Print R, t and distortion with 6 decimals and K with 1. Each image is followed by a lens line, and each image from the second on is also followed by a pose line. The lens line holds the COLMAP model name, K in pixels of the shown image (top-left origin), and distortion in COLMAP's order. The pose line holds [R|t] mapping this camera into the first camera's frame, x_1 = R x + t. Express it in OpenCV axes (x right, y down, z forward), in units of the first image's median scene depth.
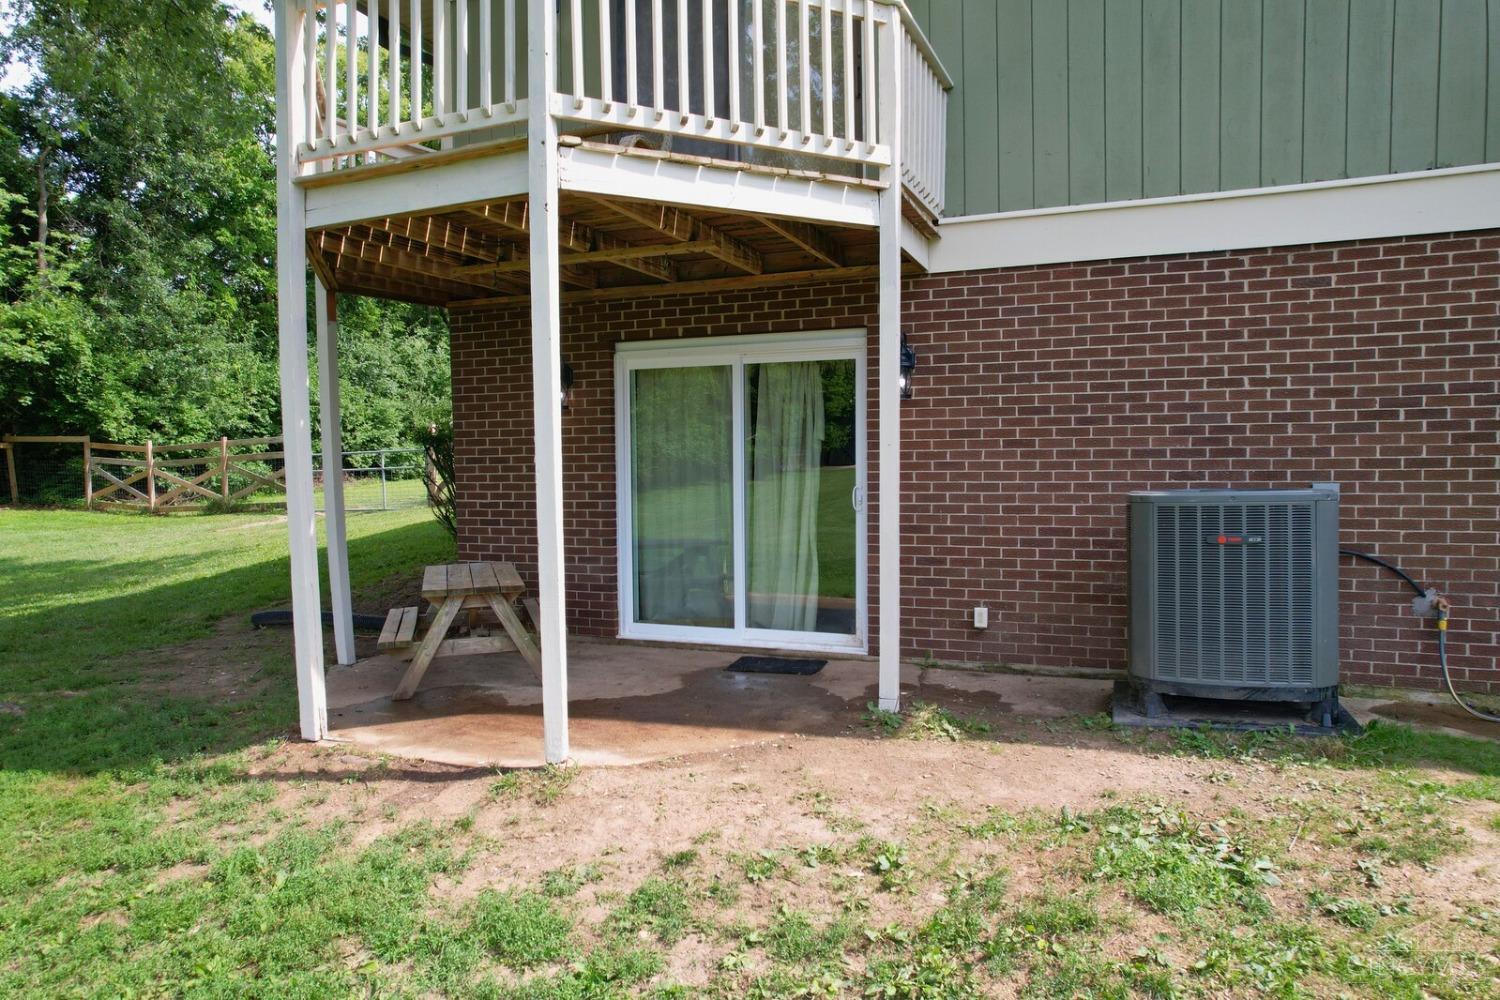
lens RADIAL K [[1069.1, 0, 750.0], [0, 1069.1, 500.0], [0, 0, 1]] dist [-0.004396, 0.034592]
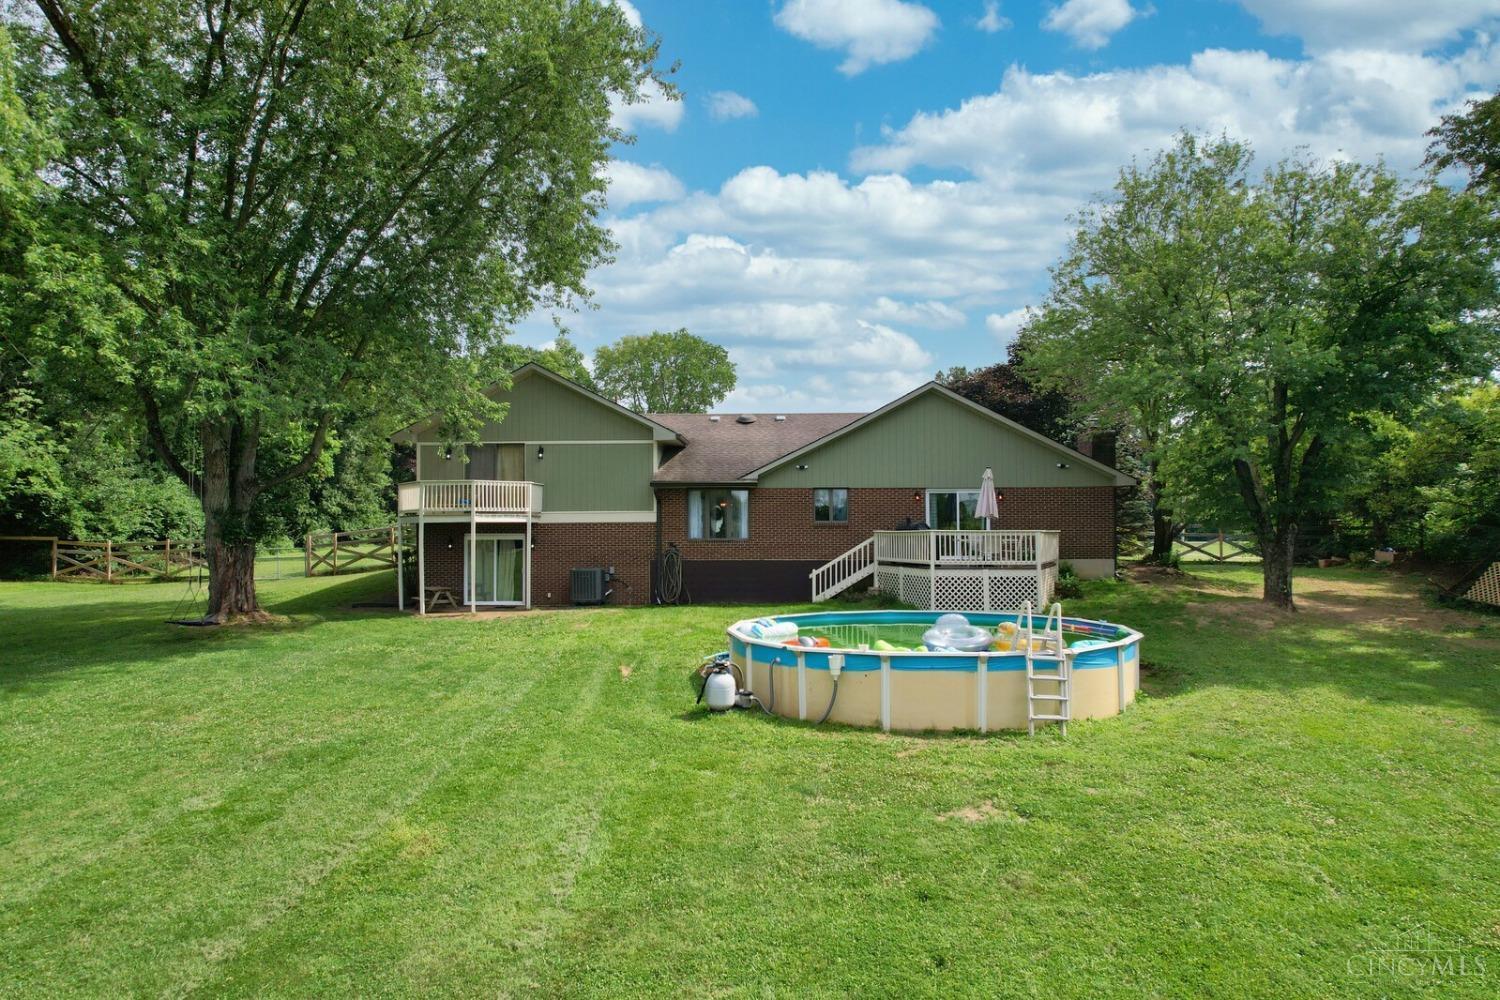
lens RADIAL K [[1069.1, 0, 750.0], [0, 1069.1, 500.0], [0, 0, 1]] dist [-0.004396, 0.034592]
pose [[0.955772, 0.014860, 0.293734, -0.079790], [0.005626, 0.997616, -0.068774, 0.004188], [-0.294056, 0.067384, 0.953410, -0.916717]]
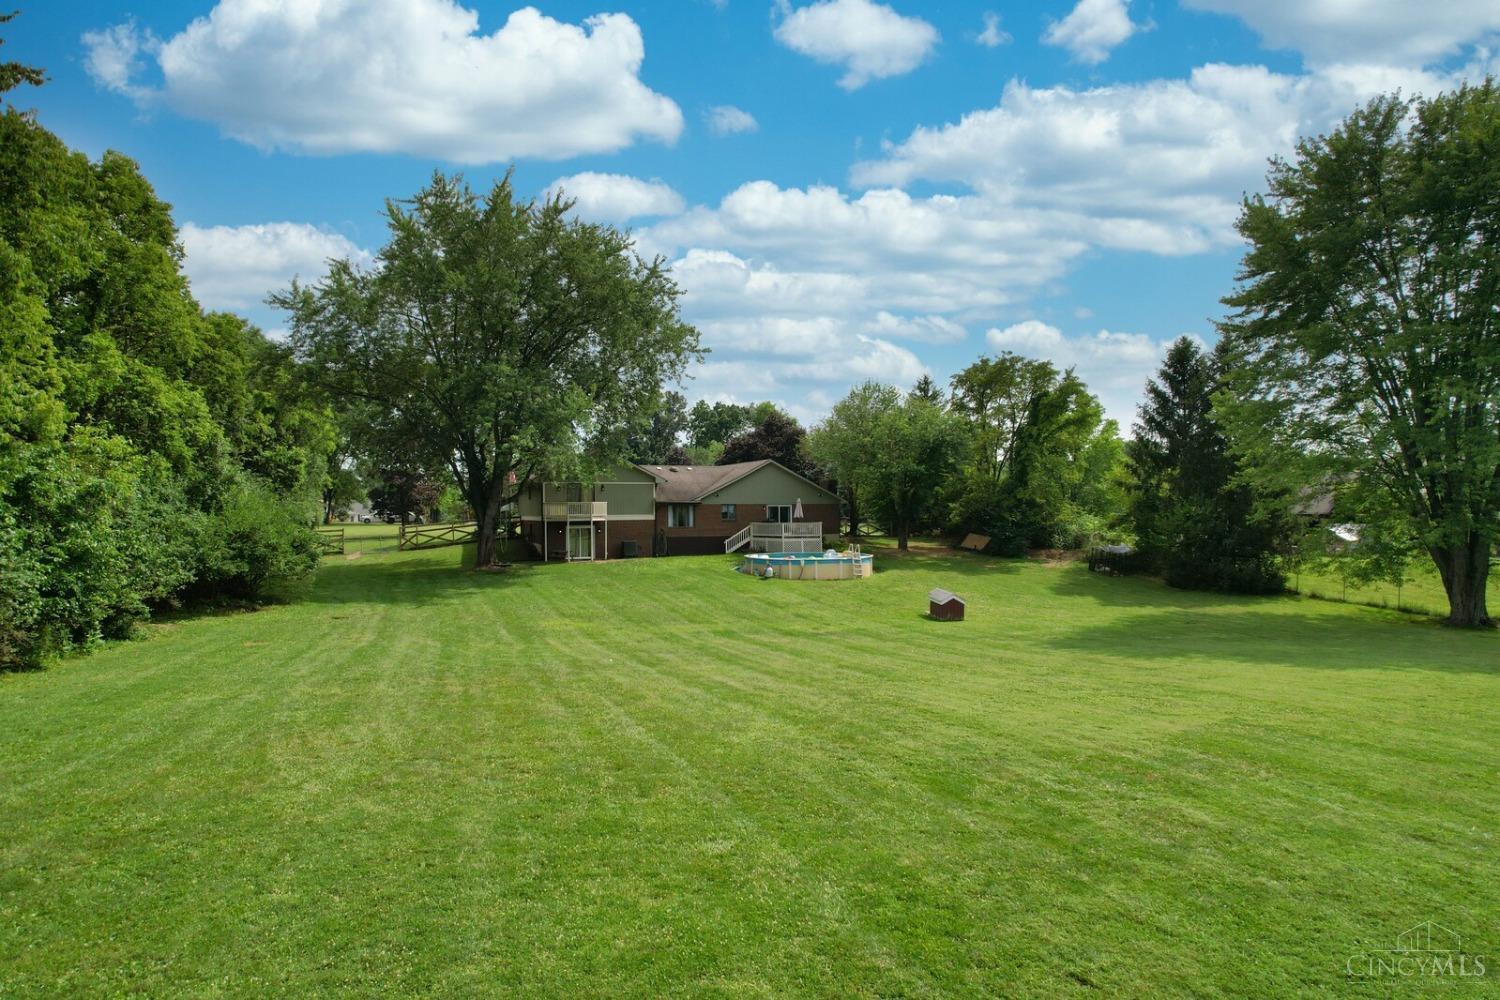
lens RADIAL K [[1069.1, 0, 750.0], [0, 1069.1, 500.0], [0, 0, 1]] dist [-0.004396, 0.034592]
pose [[0.790292, 0.009335, 0.612659, -1.155066], [0.023615, 0.998677, -0.045678, 0.022522], [-0.612275, 0.050567, 0.789026, -1.896736]]
